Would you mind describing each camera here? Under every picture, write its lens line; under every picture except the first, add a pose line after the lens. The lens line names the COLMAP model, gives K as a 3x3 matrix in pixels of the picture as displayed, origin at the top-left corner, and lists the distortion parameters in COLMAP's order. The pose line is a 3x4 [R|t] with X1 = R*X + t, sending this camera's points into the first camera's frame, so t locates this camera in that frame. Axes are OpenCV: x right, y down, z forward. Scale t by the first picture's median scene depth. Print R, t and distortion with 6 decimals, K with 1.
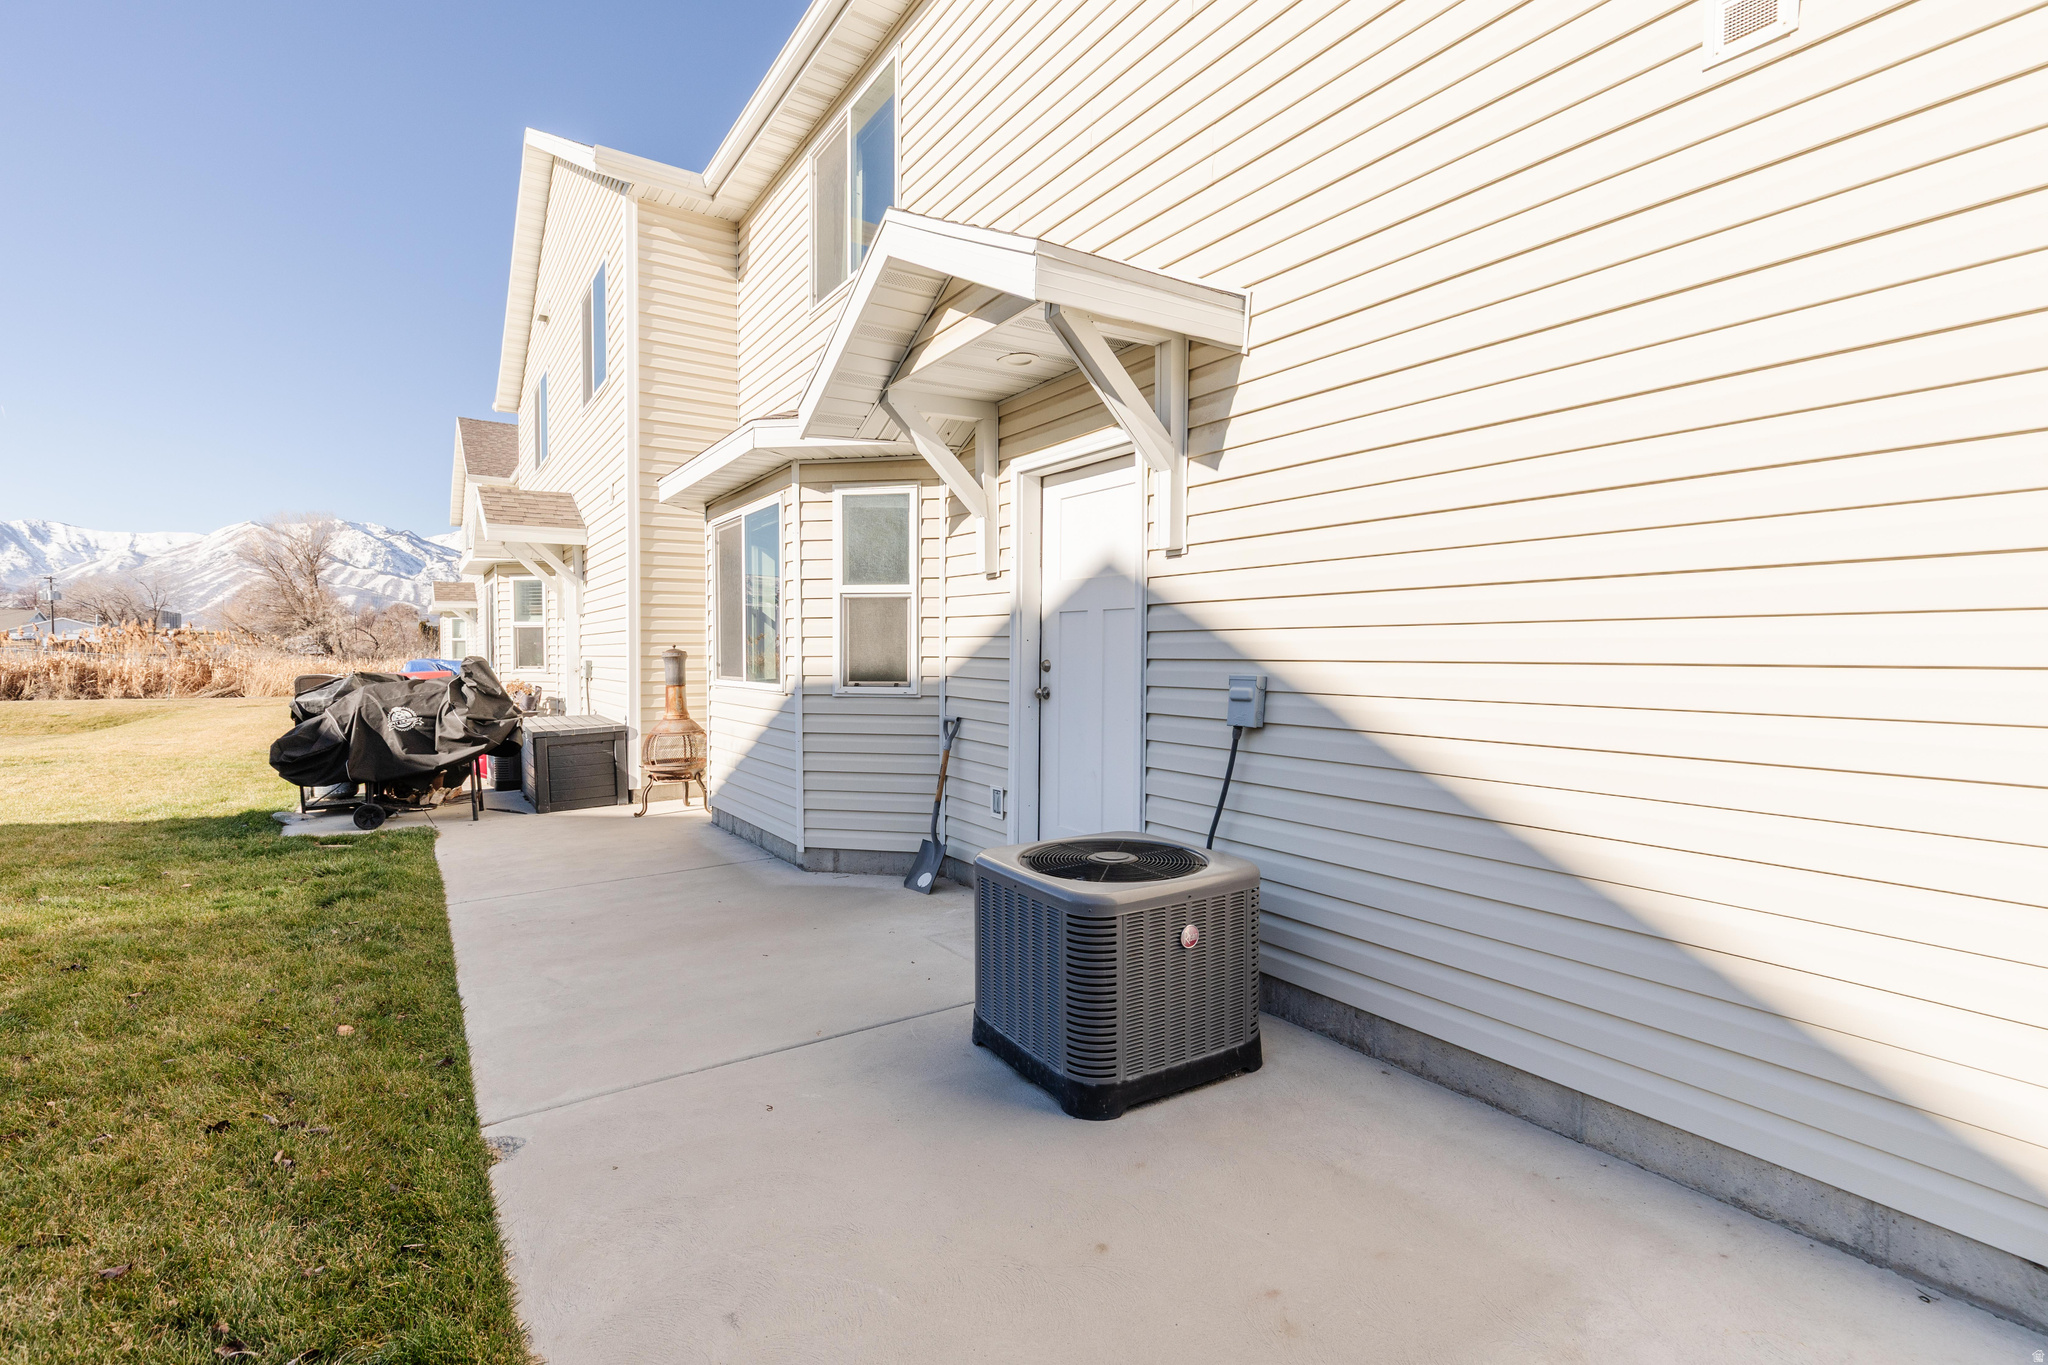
lens RADIAL K [[941.2, 0, 1014.6], [0, 941.2, 656.2], [0, 0, 1]] dist [0.013334, -0.000583]
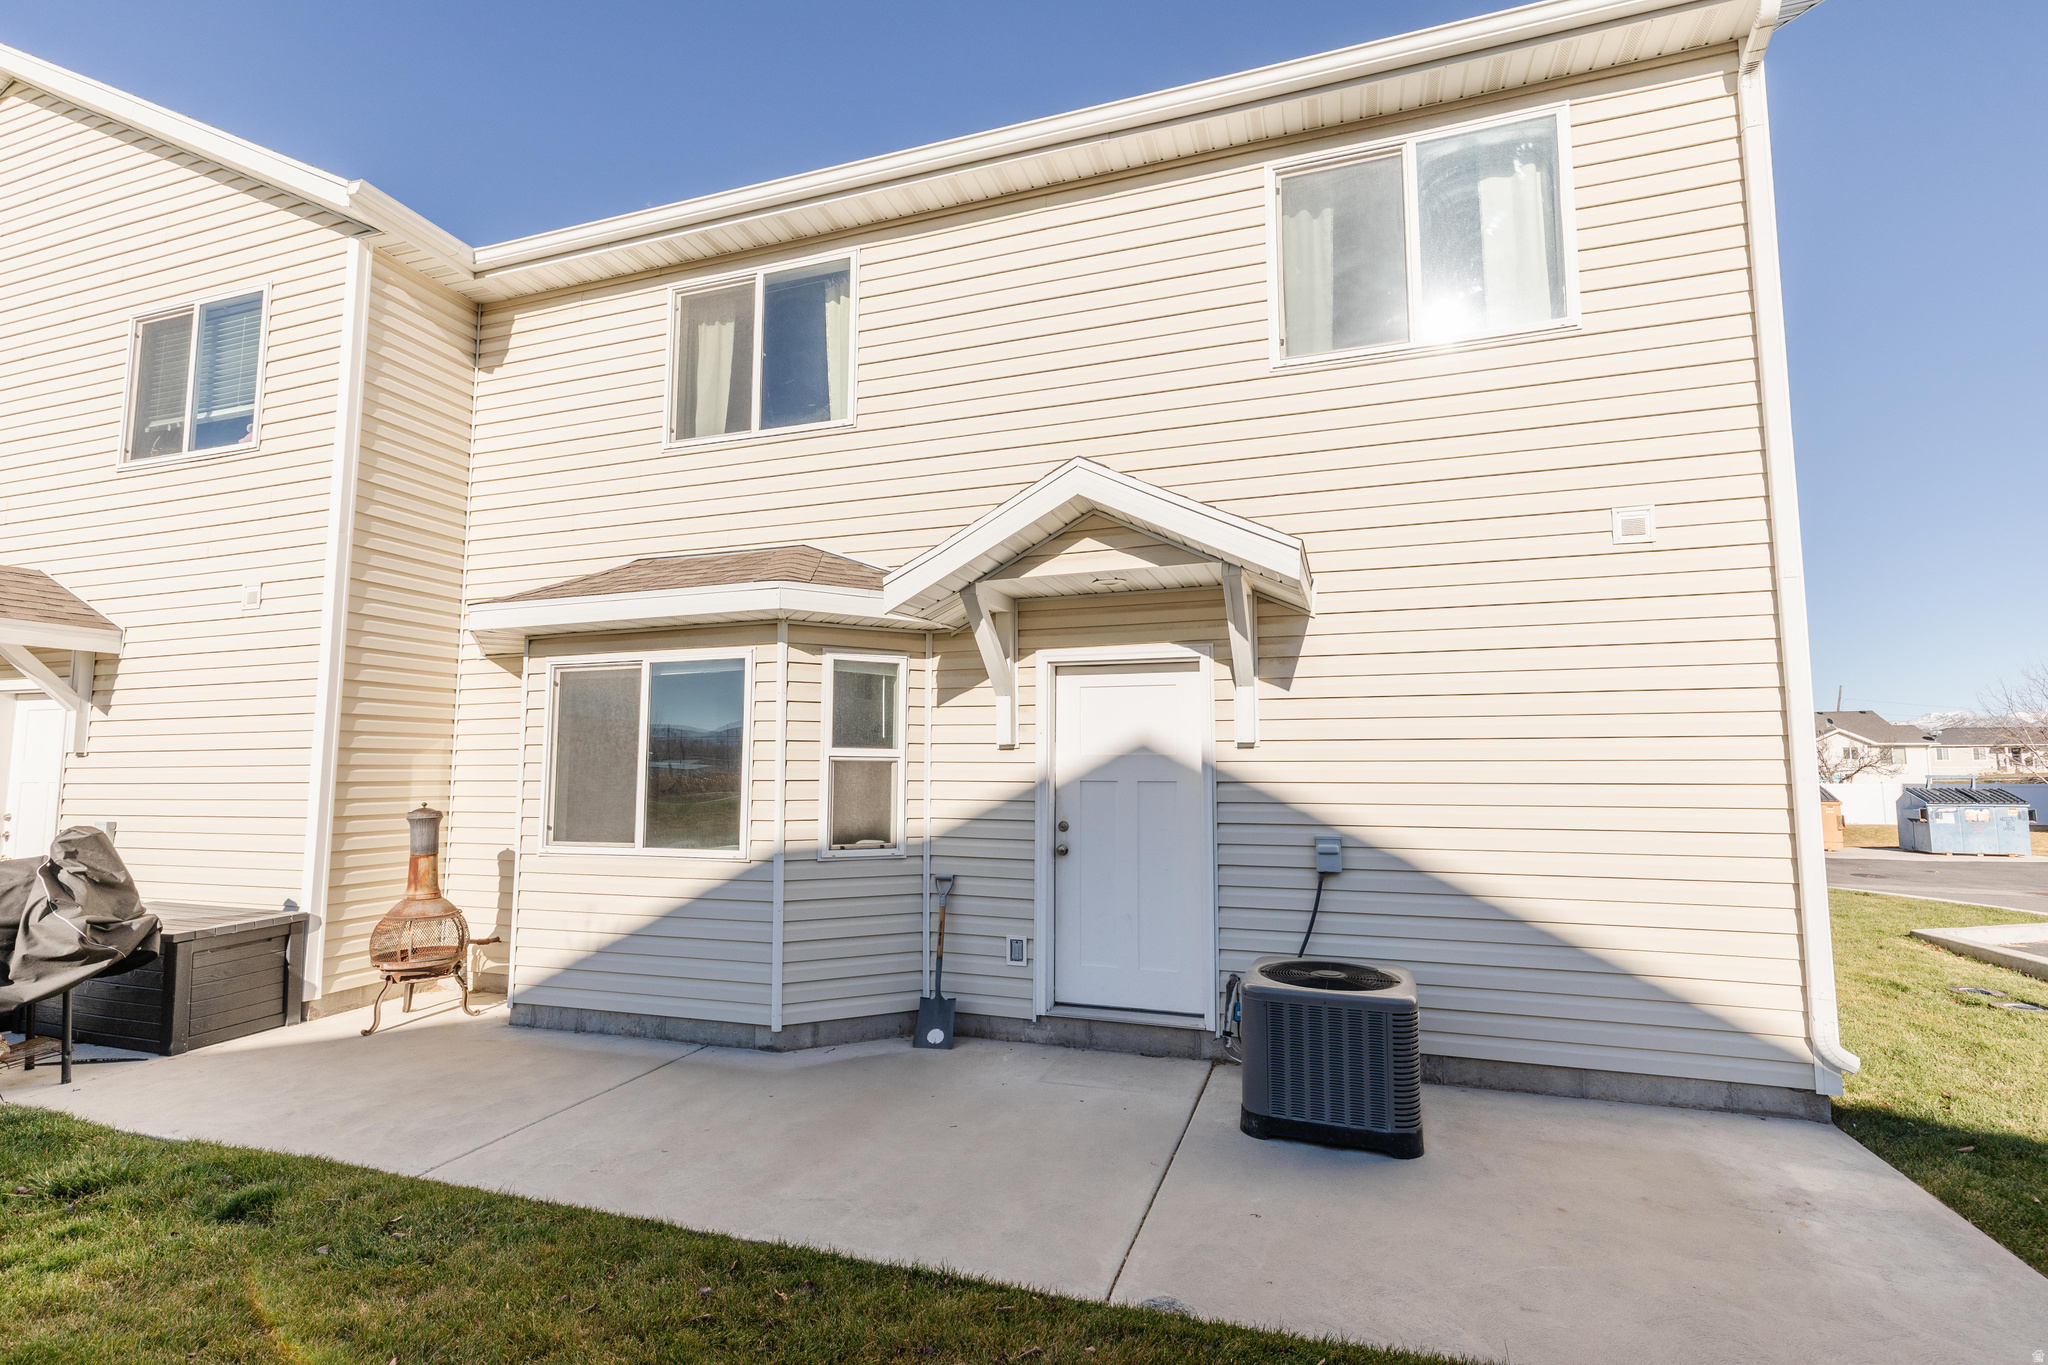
lens RADIAL K [[939.2, 0, 1022.6], [0, 939.2, 671.7], [0, 0, 1]] dist [0.011420, -0.000138]
pose [[0.787225, 0.070185, 0.612659, -0.652874], [0.001810, 0.993235, -0.116108, -0.040301], [-0.616663, 0.092512, 0.781772, 0.084380]]
